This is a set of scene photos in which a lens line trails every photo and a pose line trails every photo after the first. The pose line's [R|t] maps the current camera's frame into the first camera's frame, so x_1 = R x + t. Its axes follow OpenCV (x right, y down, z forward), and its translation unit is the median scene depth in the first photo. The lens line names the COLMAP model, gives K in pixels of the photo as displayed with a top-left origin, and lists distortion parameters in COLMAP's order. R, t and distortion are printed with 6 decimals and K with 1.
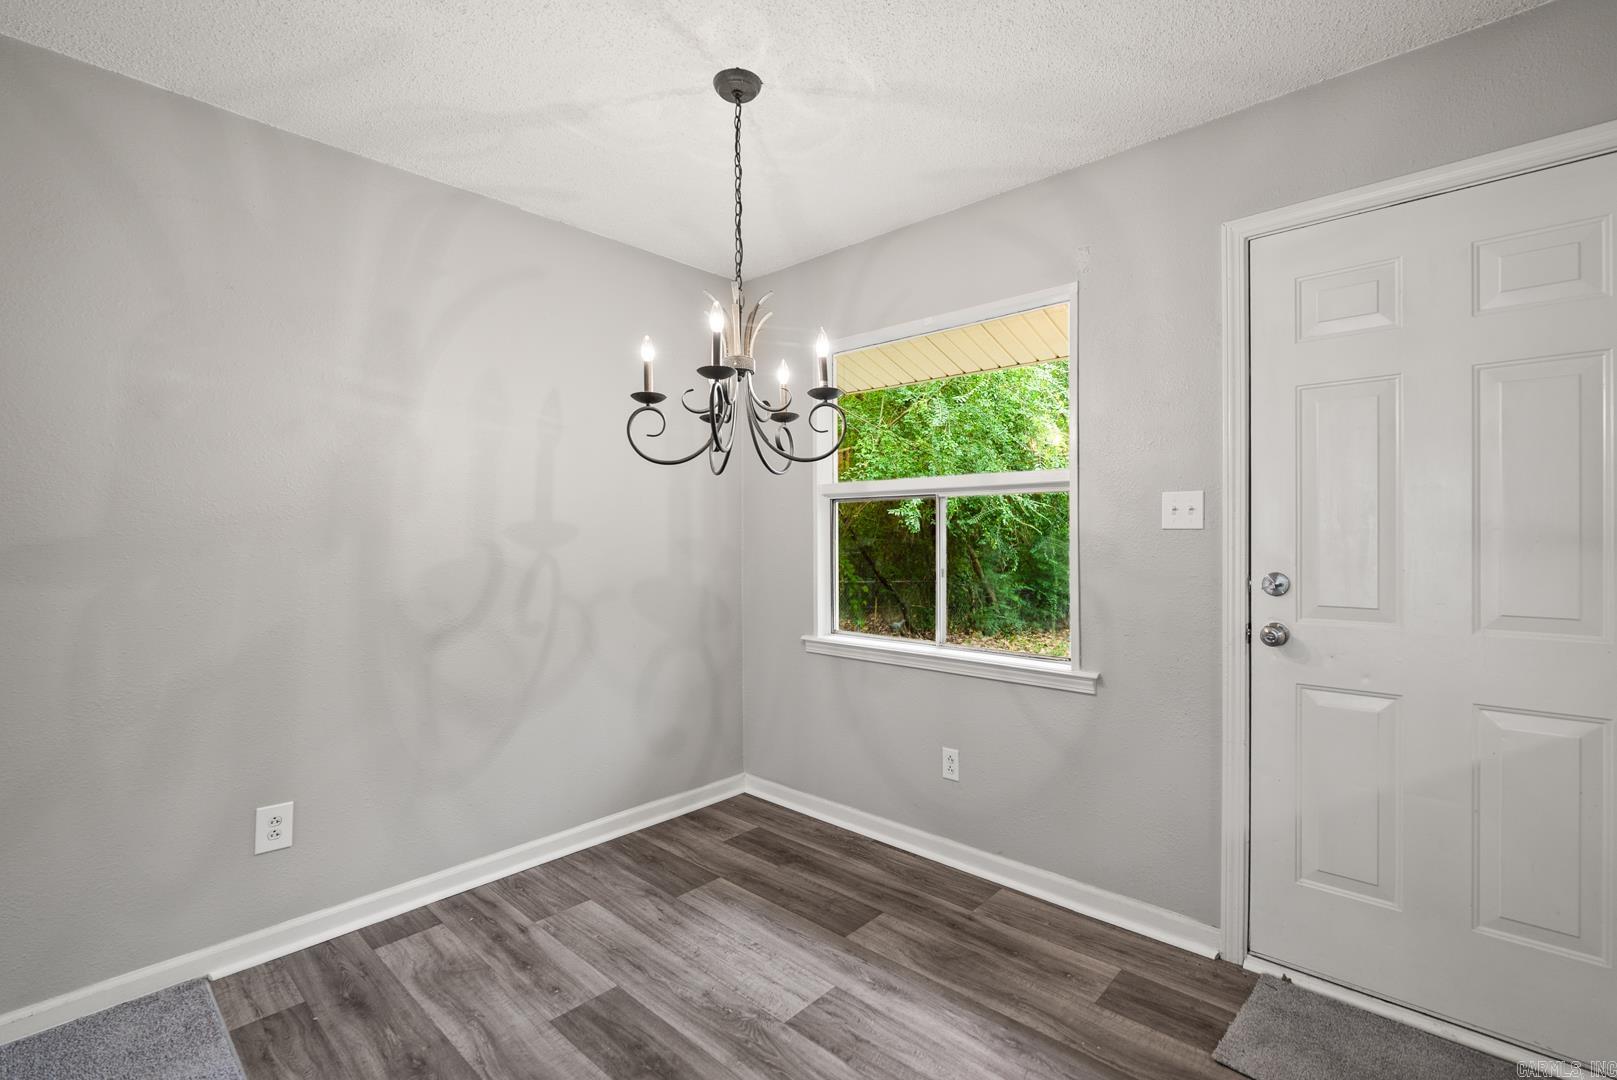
lens RADIAL K [[727.7, 0, 808.5], [0, 727.7, 540.0], [0, 0, 1]] dist [-0.003527, 0.000014]
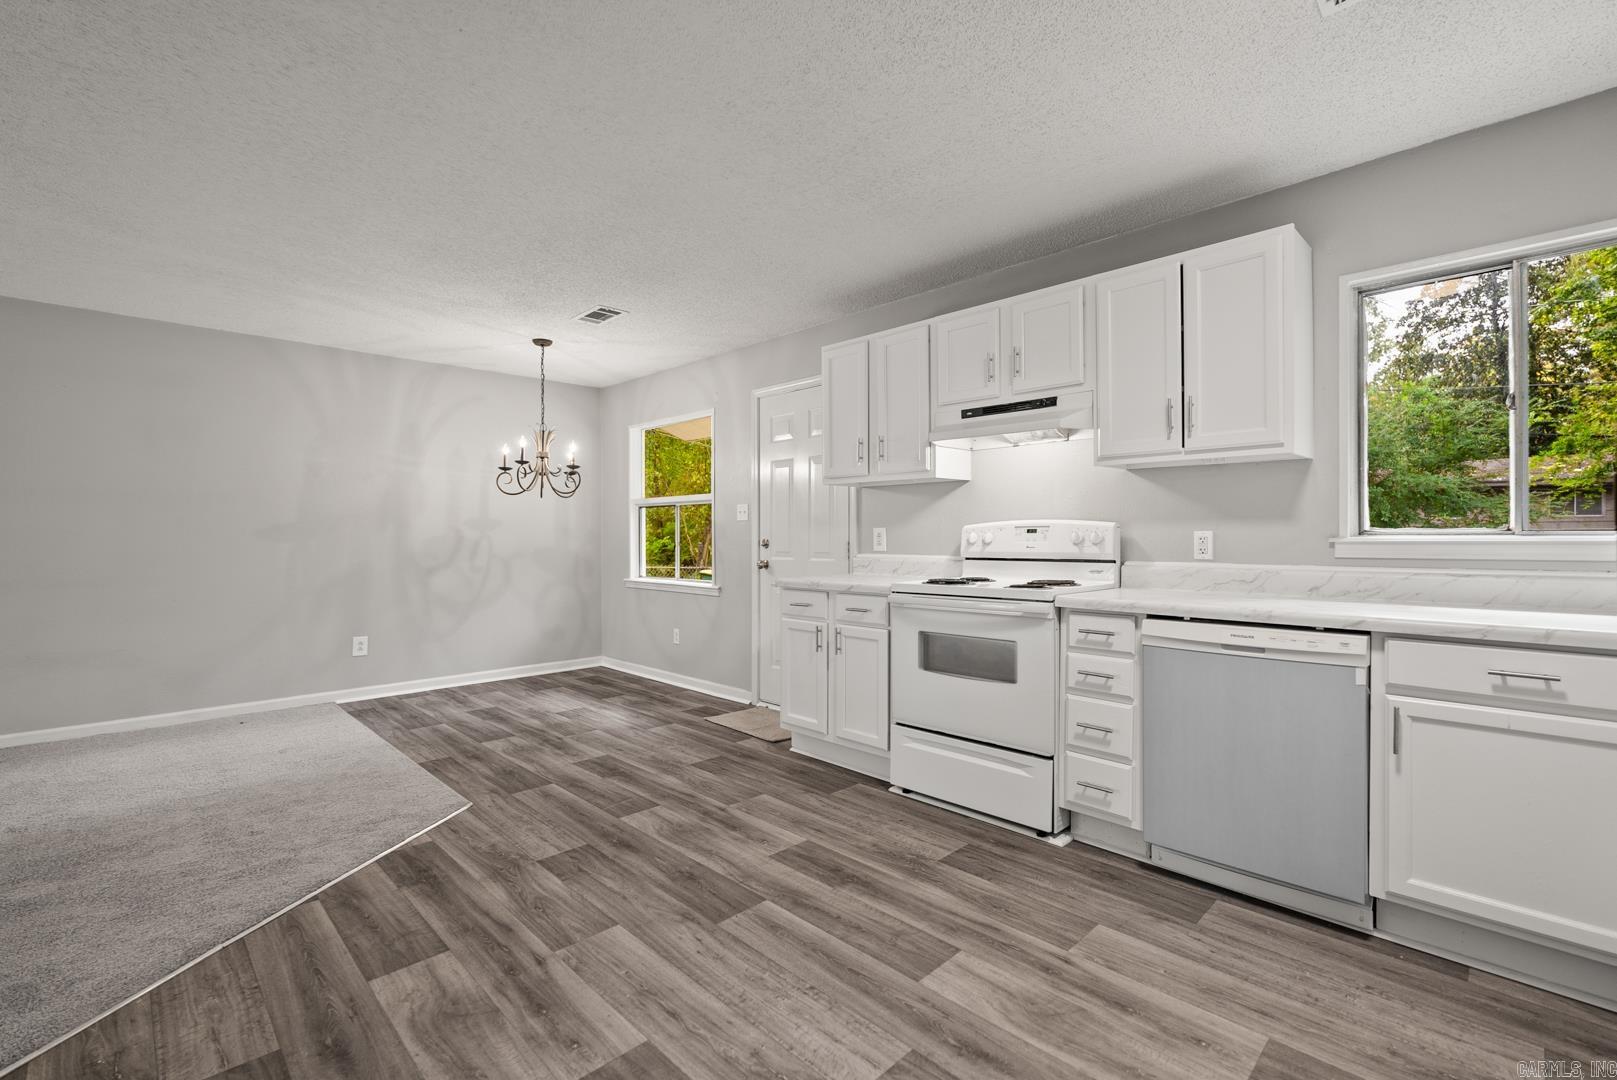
lens RADIAL K [[723.0, 0, 808.5], [0, 723.0, 535.8], [0, 0, 1]] dist [-0.000441, 0.000004]
pose [[0.998486, -0.000131, -0.054999, 0.775836], [-0.000278, 0.999972, -0.007425, 0.045967], [0.054999, 0.007429, 0.998459, -1.158863]]
